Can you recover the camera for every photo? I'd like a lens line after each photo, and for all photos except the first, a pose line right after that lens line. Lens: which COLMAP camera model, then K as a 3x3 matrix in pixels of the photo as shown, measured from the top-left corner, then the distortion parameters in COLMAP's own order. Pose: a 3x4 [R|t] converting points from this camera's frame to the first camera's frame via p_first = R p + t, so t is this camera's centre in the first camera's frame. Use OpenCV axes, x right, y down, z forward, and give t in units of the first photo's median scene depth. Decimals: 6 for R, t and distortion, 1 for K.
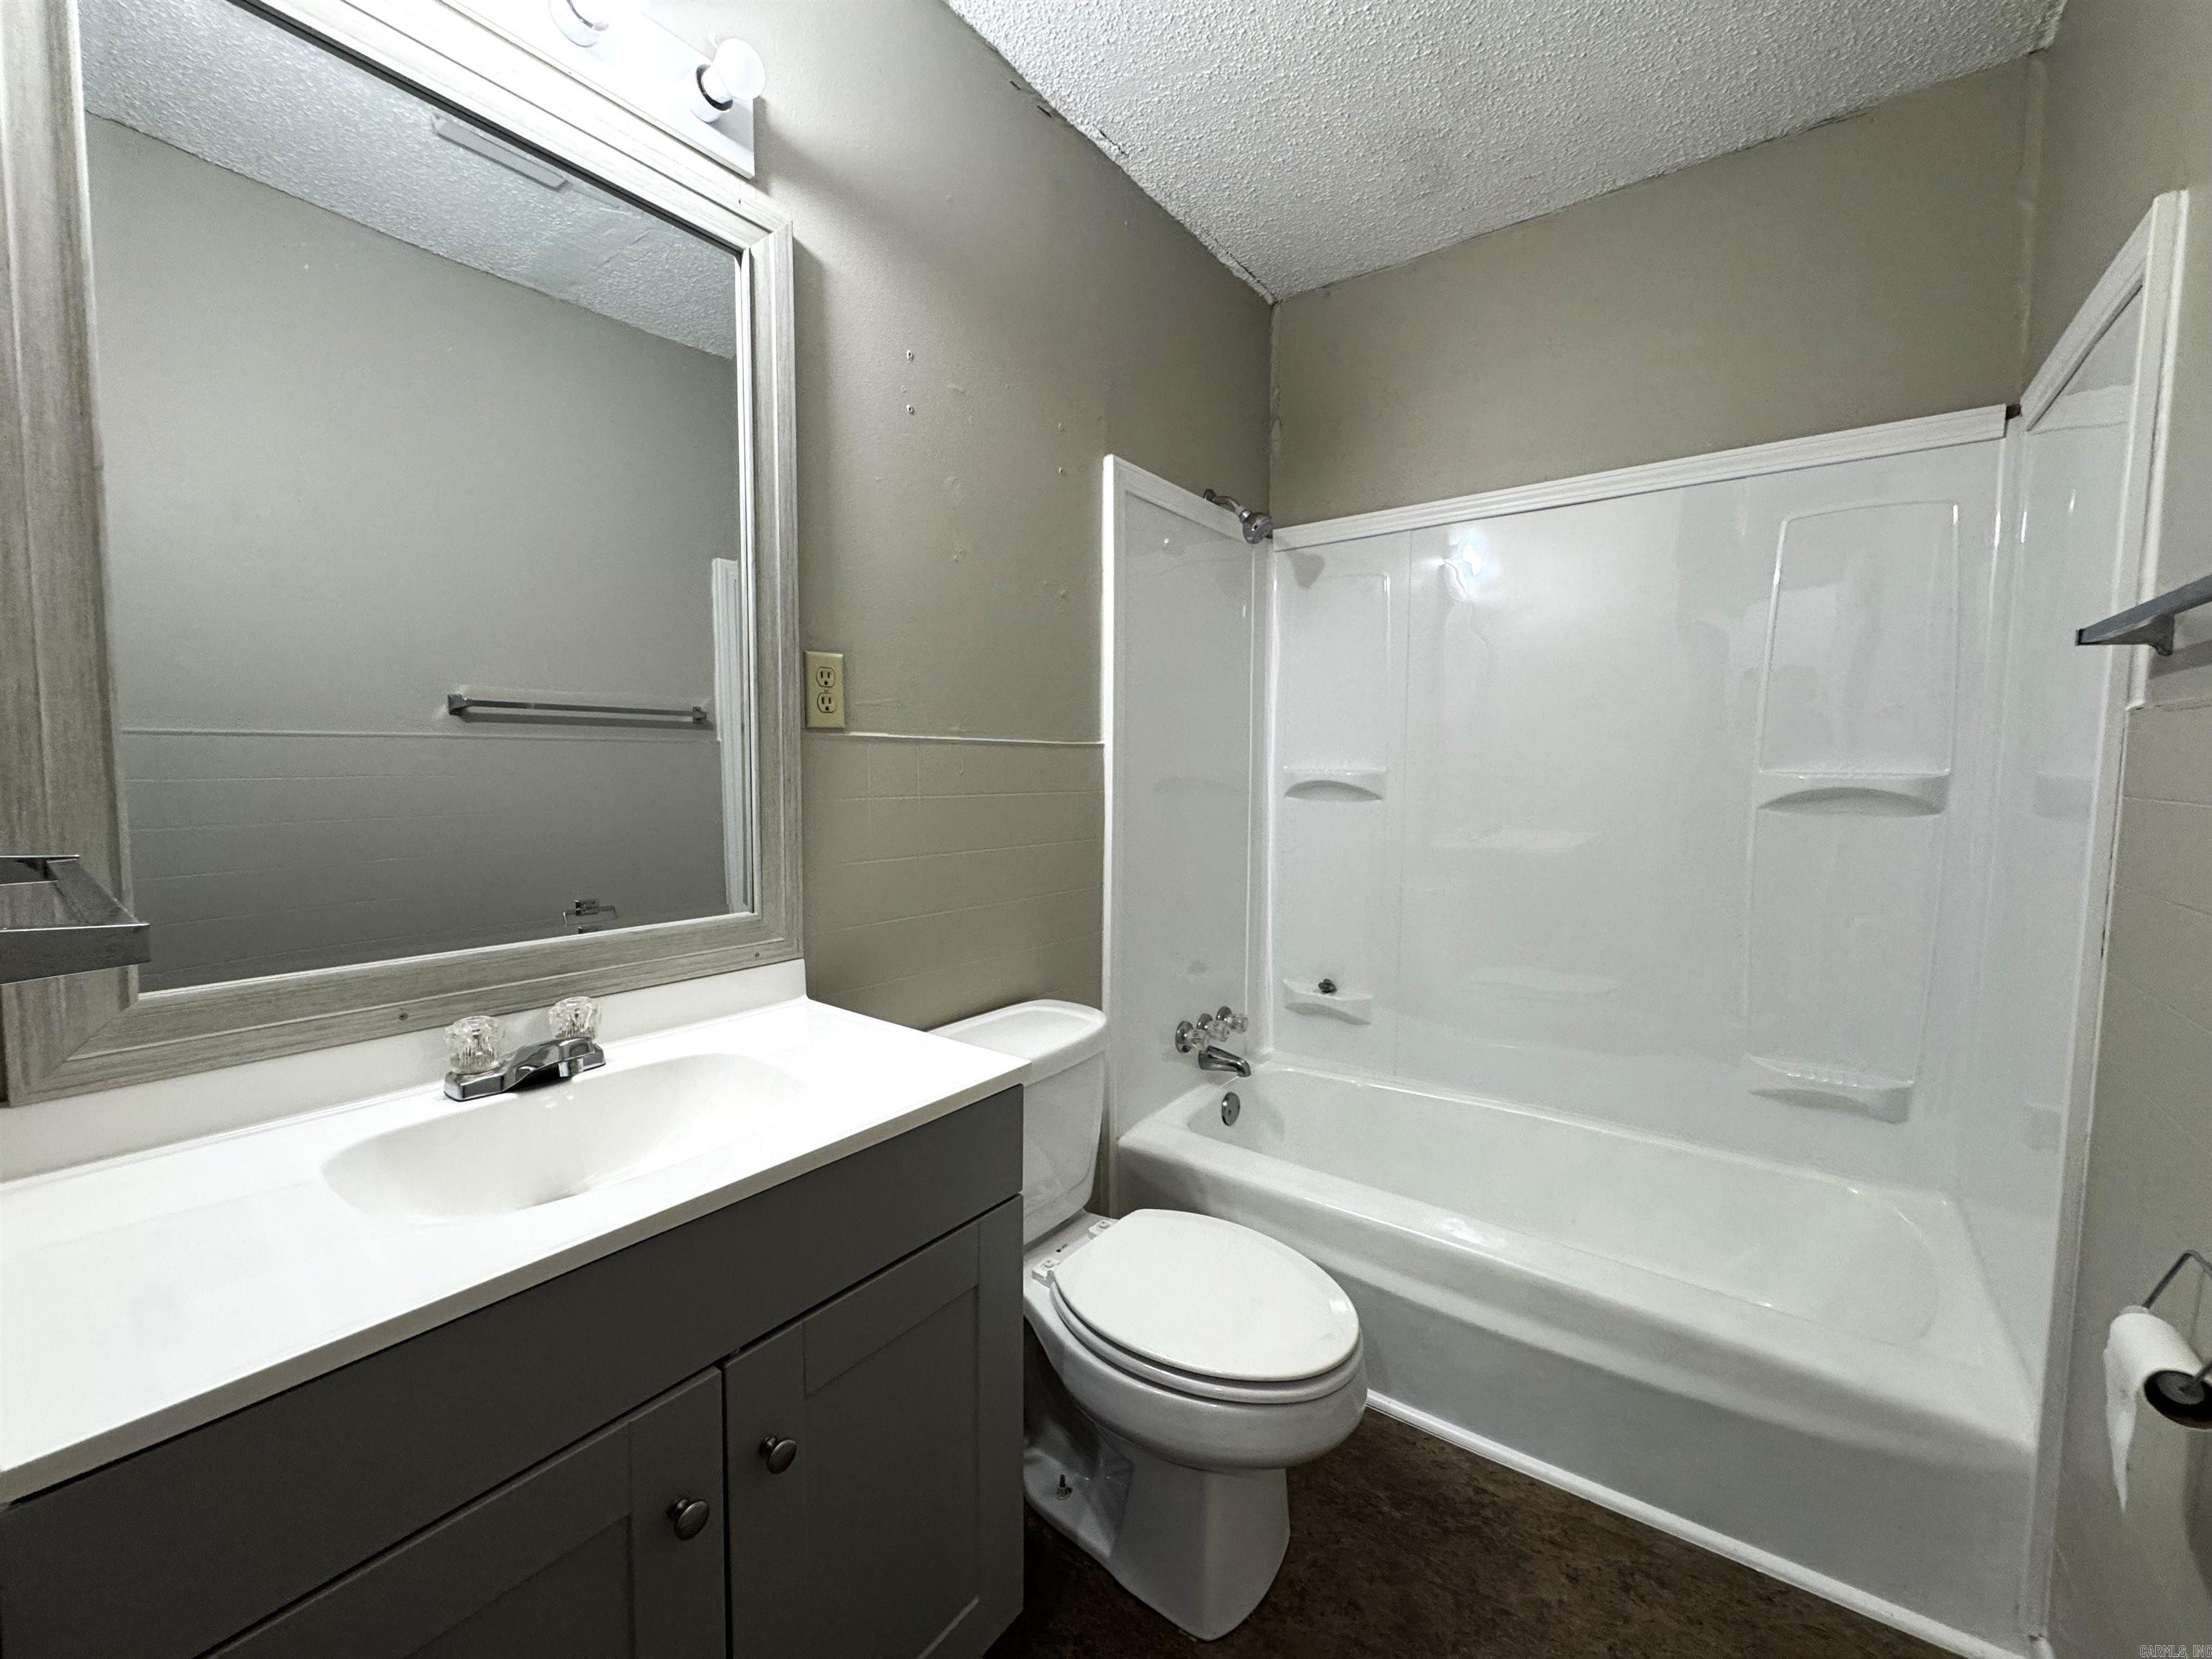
lens RADIAL K [[881.0, 0, 1100.8], [0, 881.0, 825.9], [0, 0, 1]] dist [-0.001866, 0.000059]
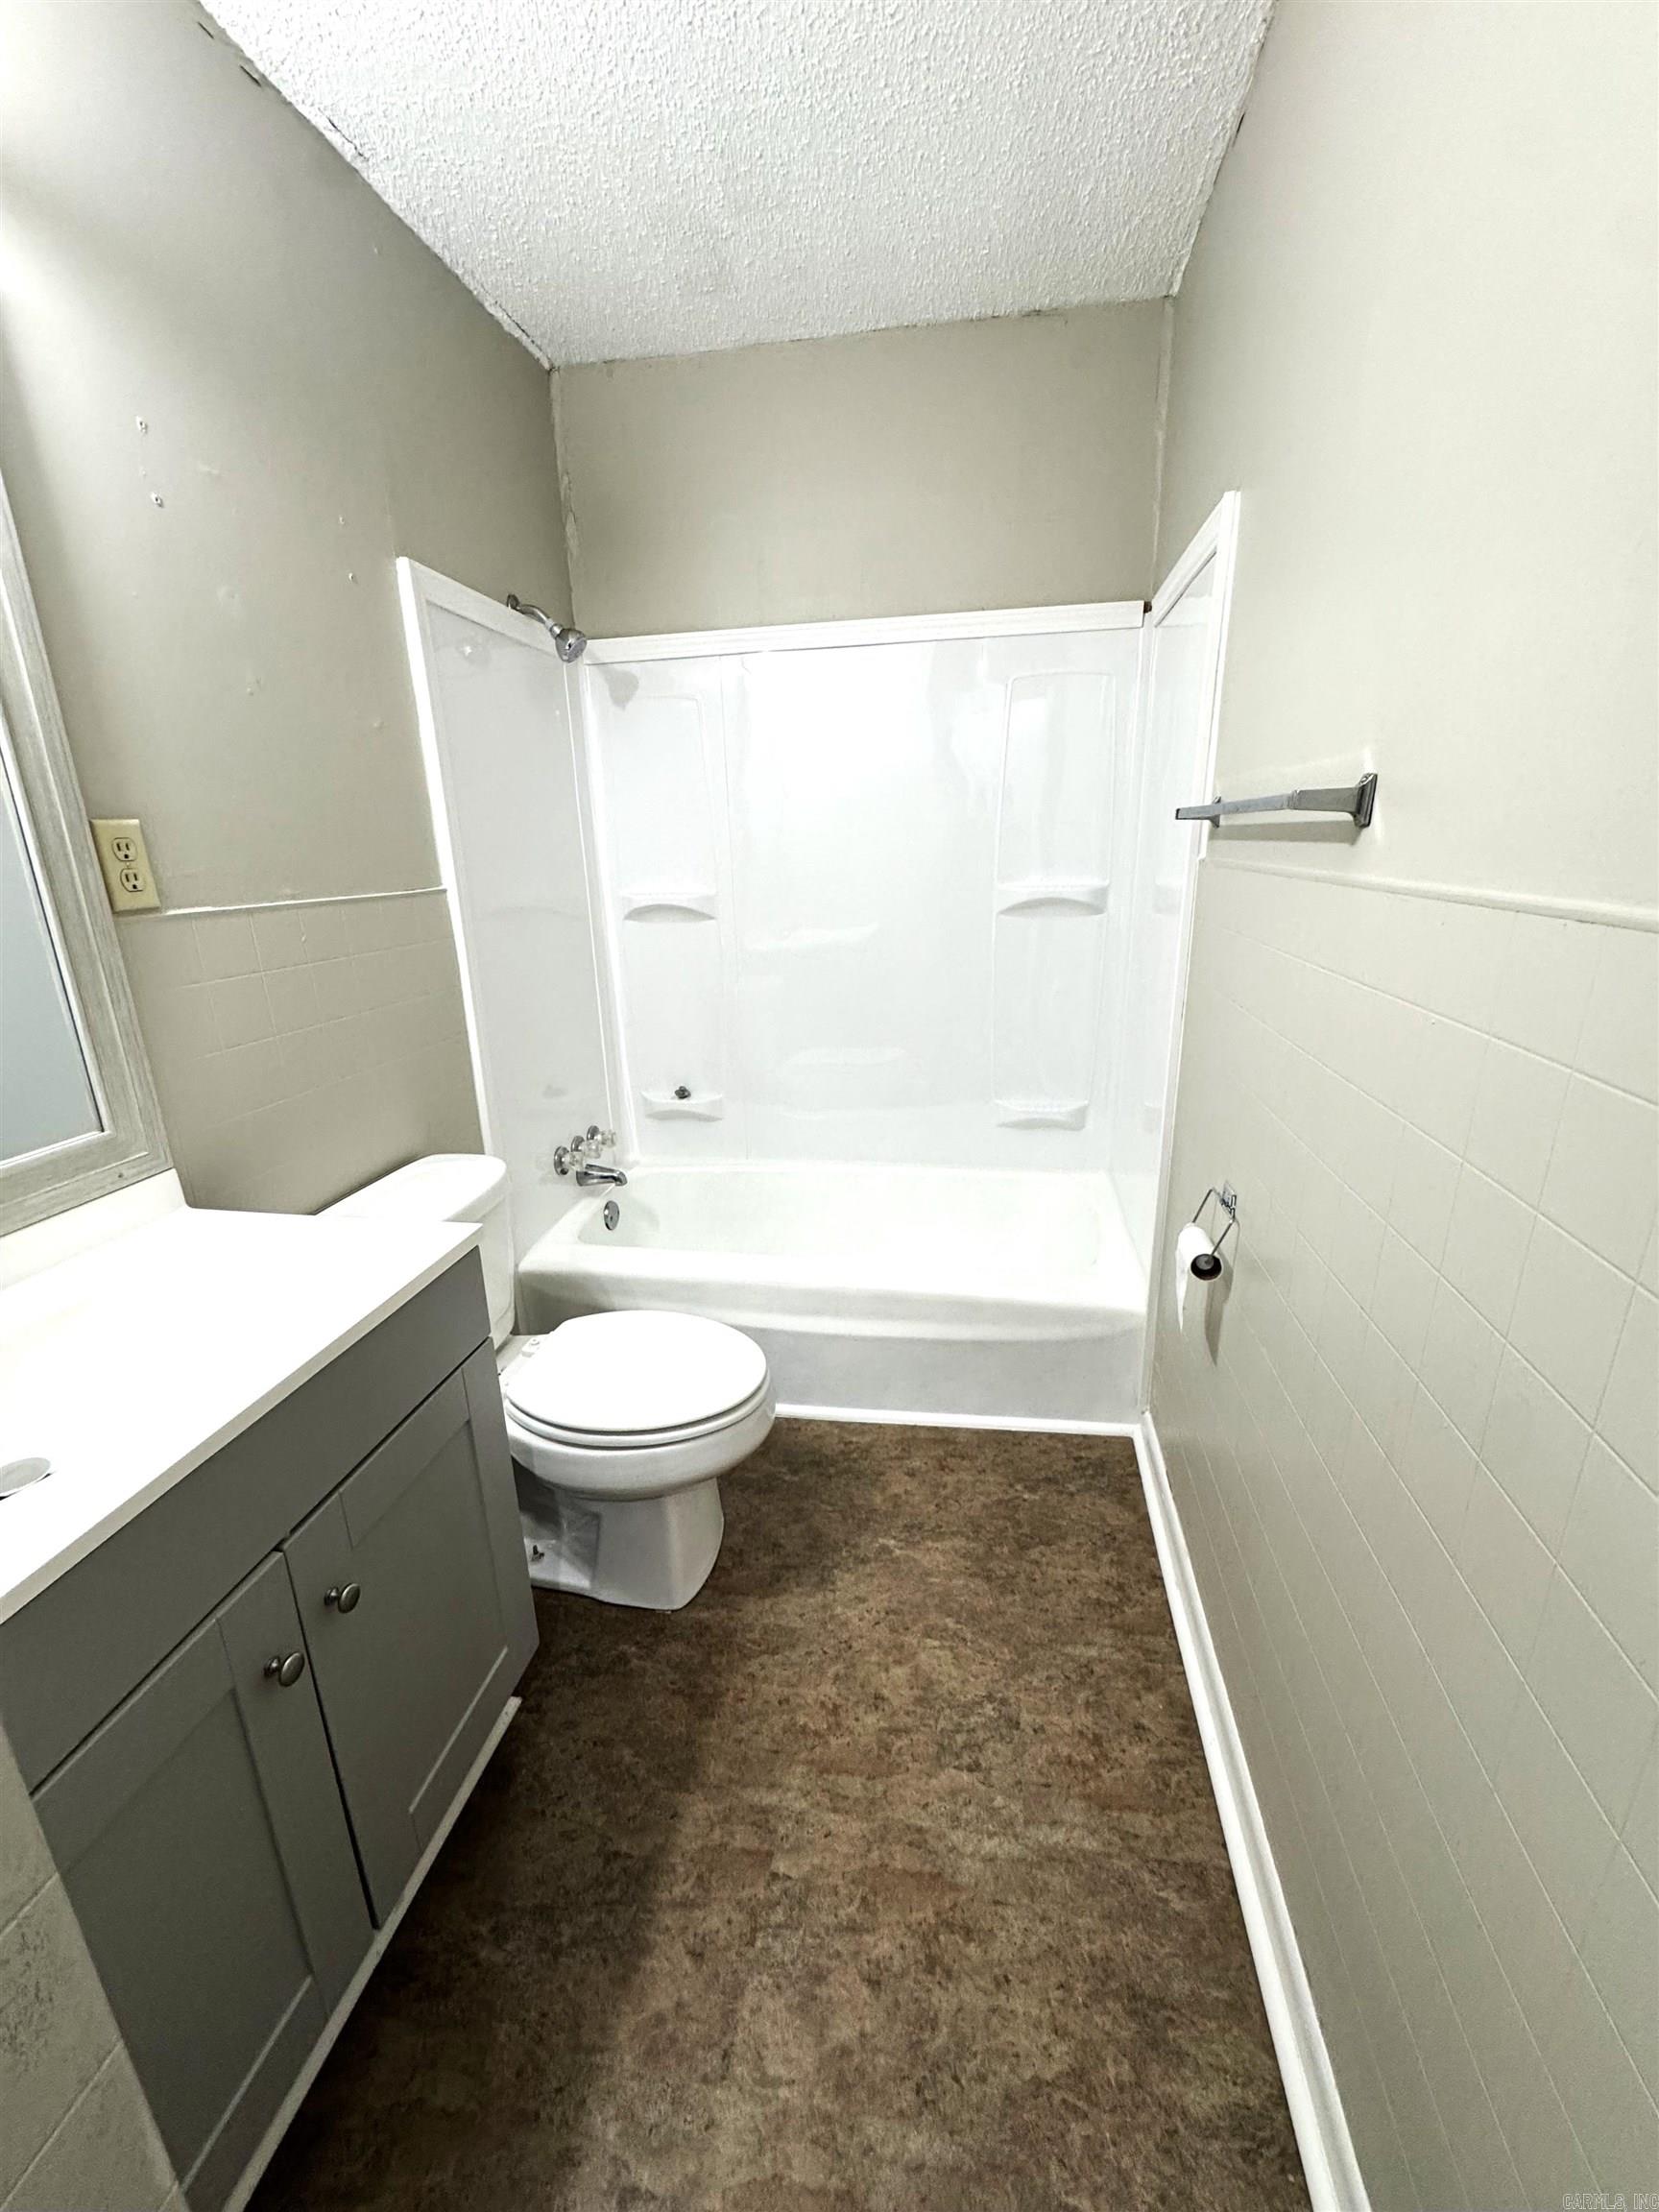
lens RADIAL K [[898.0, 0, 814.5], [0, 898.0, 1104.3], [0, 0, 1]] dist [0.010072, -0.002945]
pose [[0.891370, -0.160591, 0.423875, -0.109112], [0.066215, 0.971237, 0.228723, -0.073494], [-0.448414, -0.175810, 0.876365, -0.100858]]
